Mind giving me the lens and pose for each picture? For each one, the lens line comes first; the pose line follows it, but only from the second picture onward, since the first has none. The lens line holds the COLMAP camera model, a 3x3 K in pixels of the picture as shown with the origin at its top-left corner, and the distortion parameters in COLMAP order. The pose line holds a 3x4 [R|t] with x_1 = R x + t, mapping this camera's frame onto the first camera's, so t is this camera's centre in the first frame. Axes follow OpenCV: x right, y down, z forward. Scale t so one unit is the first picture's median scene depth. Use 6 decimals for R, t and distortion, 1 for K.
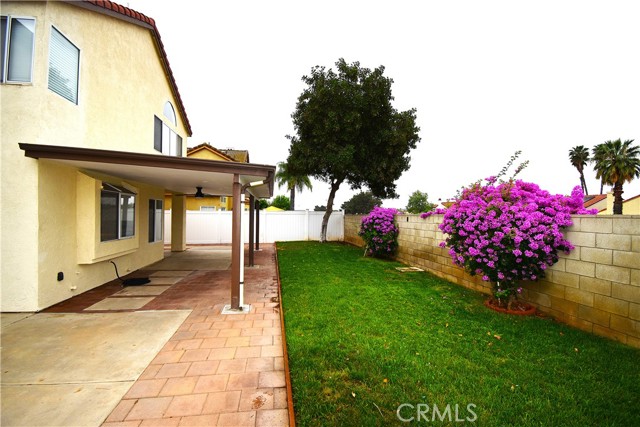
lens RADIAL K [[288.6, 0, 320.0], [0, 288.6, 213.5], [0, 0, 1]] dist [0.015227, -0.024718]
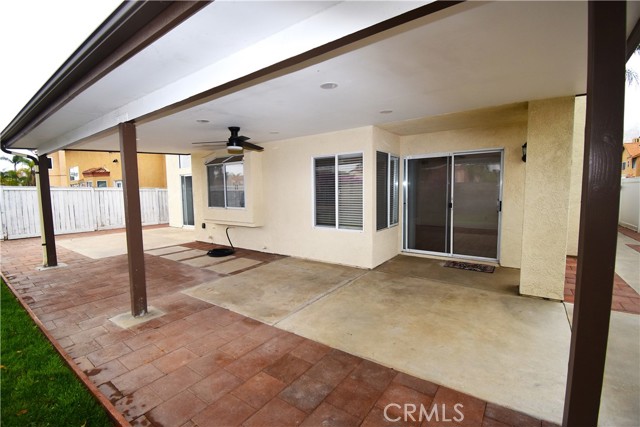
lens RADIAL K [[288.6, 0, 320.0], [0, 288.6, 213.5], [0, 0, 1]] dist [0.015227, -0.024718]
pose [[-0.722122, 0.067886, -0.688427, -0.245434], [0.022376, 0.996945, 0.074838, 0.044306], [0.691404, 0.038638, -0.721435, 2.259532]]
